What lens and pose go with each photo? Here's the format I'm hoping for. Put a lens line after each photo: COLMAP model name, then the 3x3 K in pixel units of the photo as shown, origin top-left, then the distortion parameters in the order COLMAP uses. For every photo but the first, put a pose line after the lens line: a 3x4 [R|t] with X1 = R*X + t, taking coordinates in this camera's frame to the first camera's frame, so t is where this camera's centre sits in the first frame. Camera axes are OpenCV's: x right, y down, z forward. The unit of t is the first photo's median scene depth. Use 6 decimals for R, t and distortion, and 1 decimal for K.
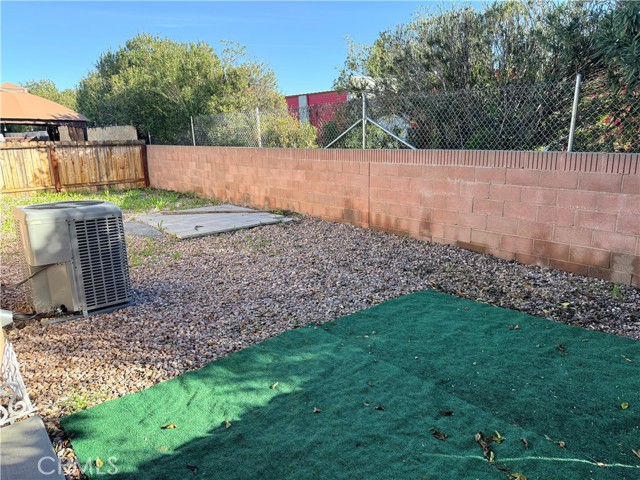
lens RADIAL K [[446.8, 0, 323.6], [0, 446.8, 242.4], [0, 0, 1]] dist [0.078188, -0.121564]
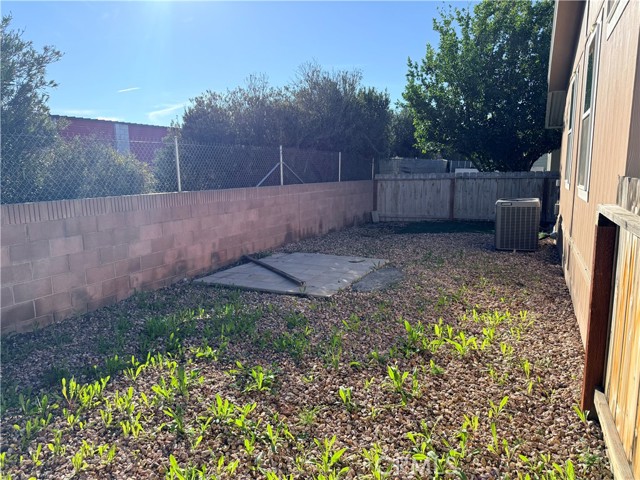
lens RADIAL K [[446.8, 0, 323.6], [0, 446.8, 242.4], [0, 0, 1]] dist [0.078188, -0.121564]
pose [[-0.403498, -0.108896, 0.908477, -1.011884], [0.248928, 0.942377, 0.223520, -0.272092], [-0.880468, 0.316335, -0.353140, 1.222913]]
